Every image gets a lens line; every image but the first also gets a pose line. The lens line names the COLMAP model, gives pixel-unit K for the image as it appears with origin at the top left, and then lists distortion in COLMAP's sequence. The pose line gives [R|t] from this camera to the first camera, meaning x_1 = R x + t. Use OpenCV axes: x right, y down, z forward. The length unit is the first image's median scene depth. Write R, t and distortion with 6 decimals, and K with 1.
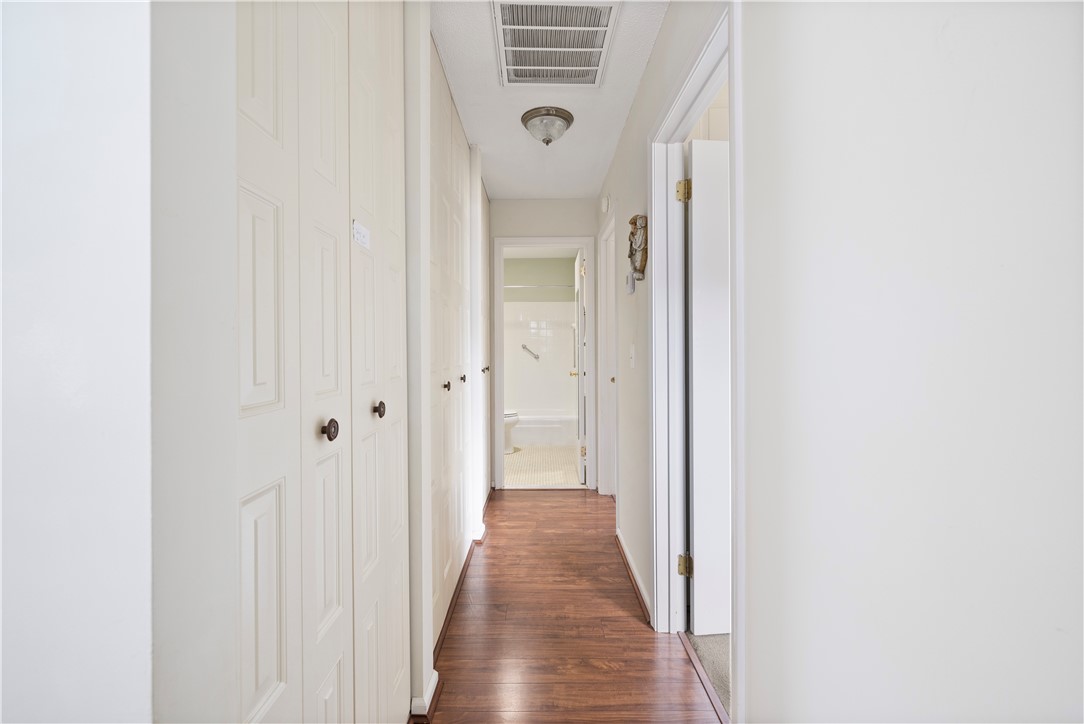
lens RADIAL K [[465.8, 0, 543.7], [0, 465.8, 357.4], [0, 0, 1]] dist [-0.000545, -0.000271]
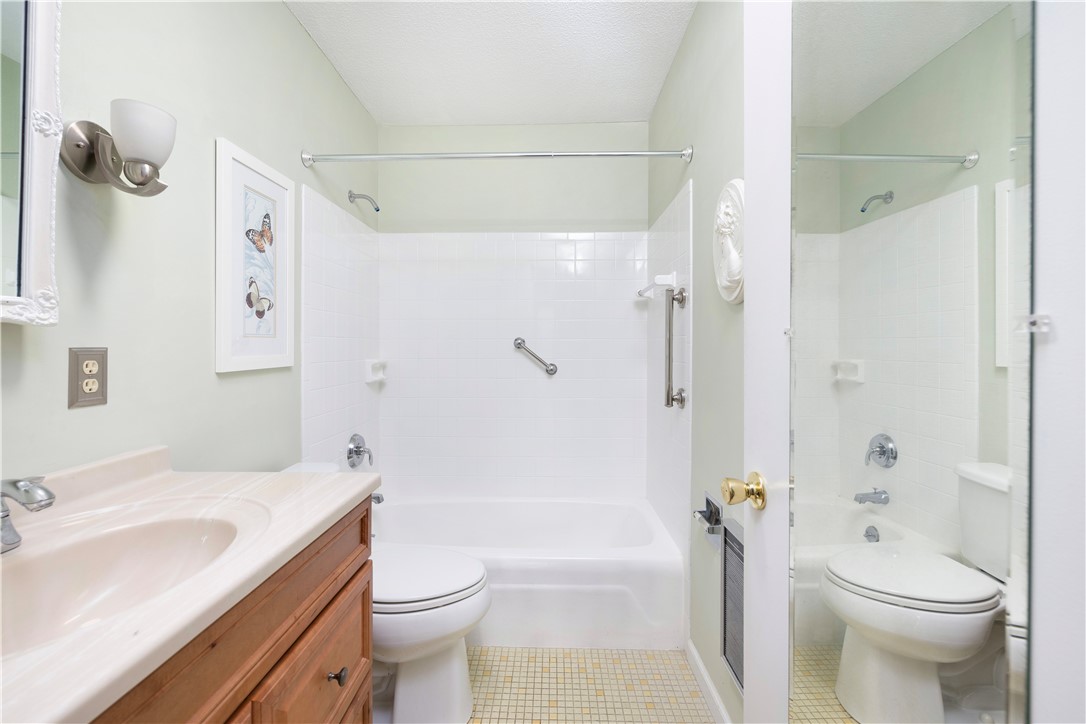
lens RADIAL K [[466.6, 0, 544.2], [0, 466.6, 352.7], [0, 0, 1]] dist [-0.000545, -0.000271]
pose [[0.999543, 0.001768, -0.030194, -0.009191], [-0.001898, 0.999989, -0.004282, -0.013547], [0.030186, 0.004337, 0.999535, 0.613951]]
